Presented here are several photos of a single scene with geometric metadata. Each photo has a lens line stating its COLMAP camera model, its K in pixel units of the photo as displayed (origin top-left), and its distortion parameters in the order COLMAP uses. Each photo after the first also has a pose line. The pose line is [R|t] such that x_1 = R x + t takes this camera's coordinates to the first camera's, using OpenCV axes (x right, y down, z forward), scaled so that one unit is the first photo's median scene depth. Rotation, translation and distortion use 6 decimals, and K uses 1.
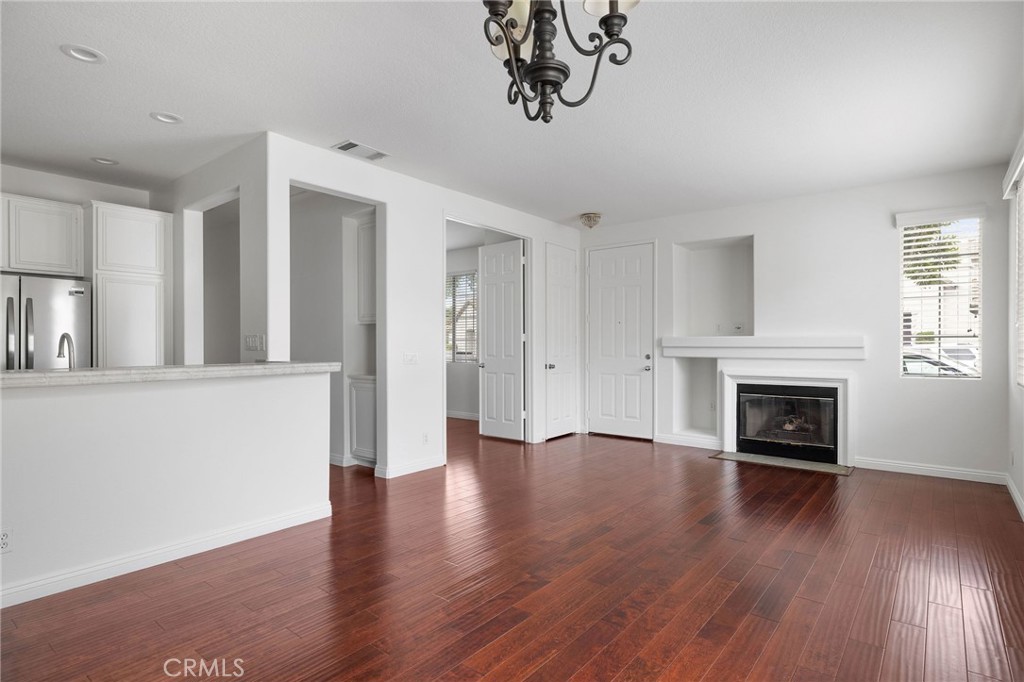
lens RADIAL K [[530.0, 0, 508.1], [0, 530.0, 342.3], [0, 0, 1]] dist [-0.002392, 0.000101]
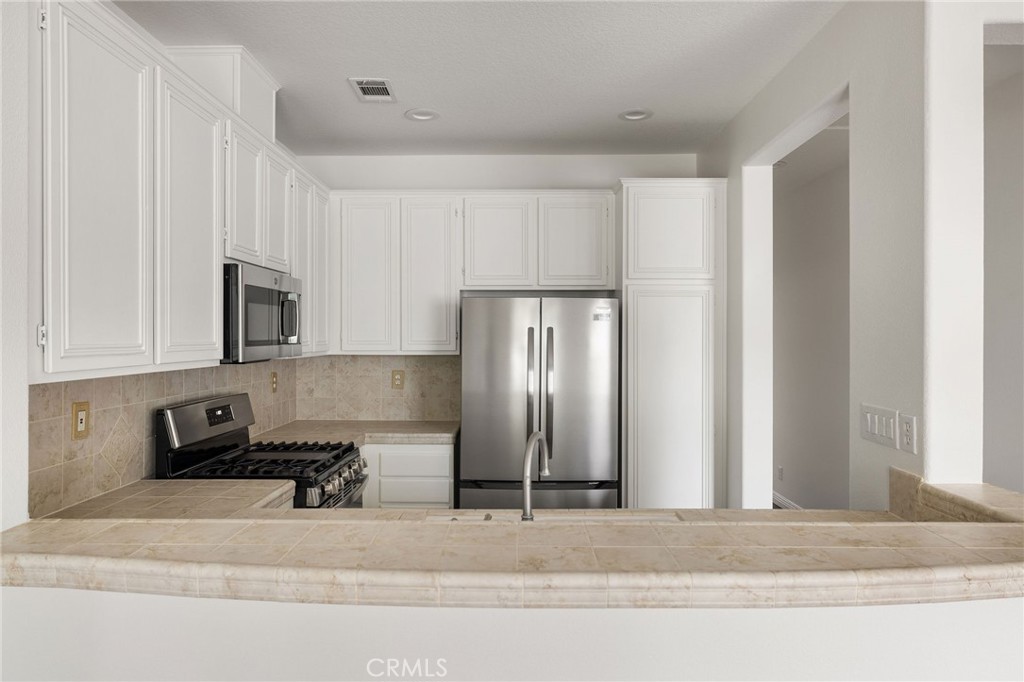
lens RADIAL K [[644.3, 0, 510.0], [0, 644.3, 337.9], [0, 0, 1]] dist [0.000822, 0.000346]
pose [[0.620851, 0.005310, -0.783911, -0.219198], [-0.000046, 0.999977, 0.006737, -0.067010], [0.783929, -0.004147, 0.620837, 0.365121]]
